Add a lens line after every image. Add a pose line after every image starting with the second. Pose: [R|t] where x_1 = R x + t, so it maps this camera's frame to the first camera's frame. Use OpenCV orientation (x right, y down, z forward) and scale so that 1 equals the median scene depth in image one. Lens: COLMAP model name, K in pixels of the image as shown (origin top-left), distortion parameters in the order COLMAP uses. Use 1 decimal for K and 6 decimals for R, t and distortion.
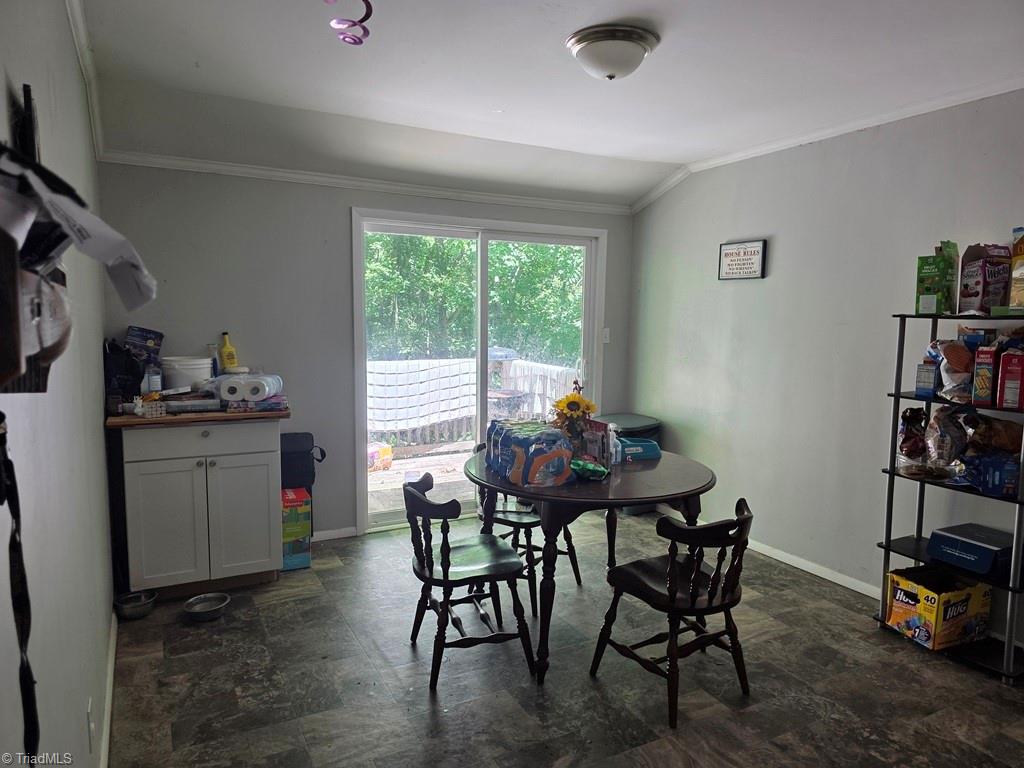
lens RADIAL K [[689.2, 0, 513.0], [0, 689.2, 385.7], [0, 0, 1]] dist [0.022694, -0.011067]
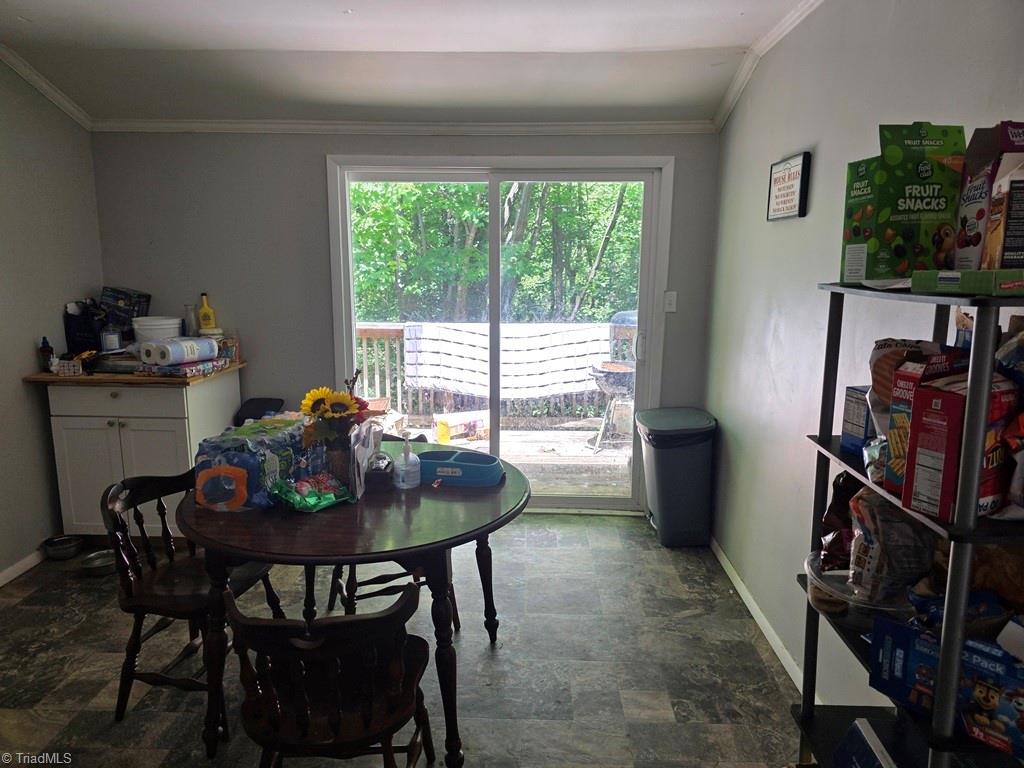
lens RADIAL K [[689.2, 0, 510.7], [0, 689.2, 381.9], [0, 0, 1]] dist [0.022694, -0.011067]
pose [[0.864912, 0.078327, -0.495775, 0.523053], [-0.046899, 0.996039, 0.075545, -0.050411], [0.499728, -0.042088, 0.865159, 0.383652]]
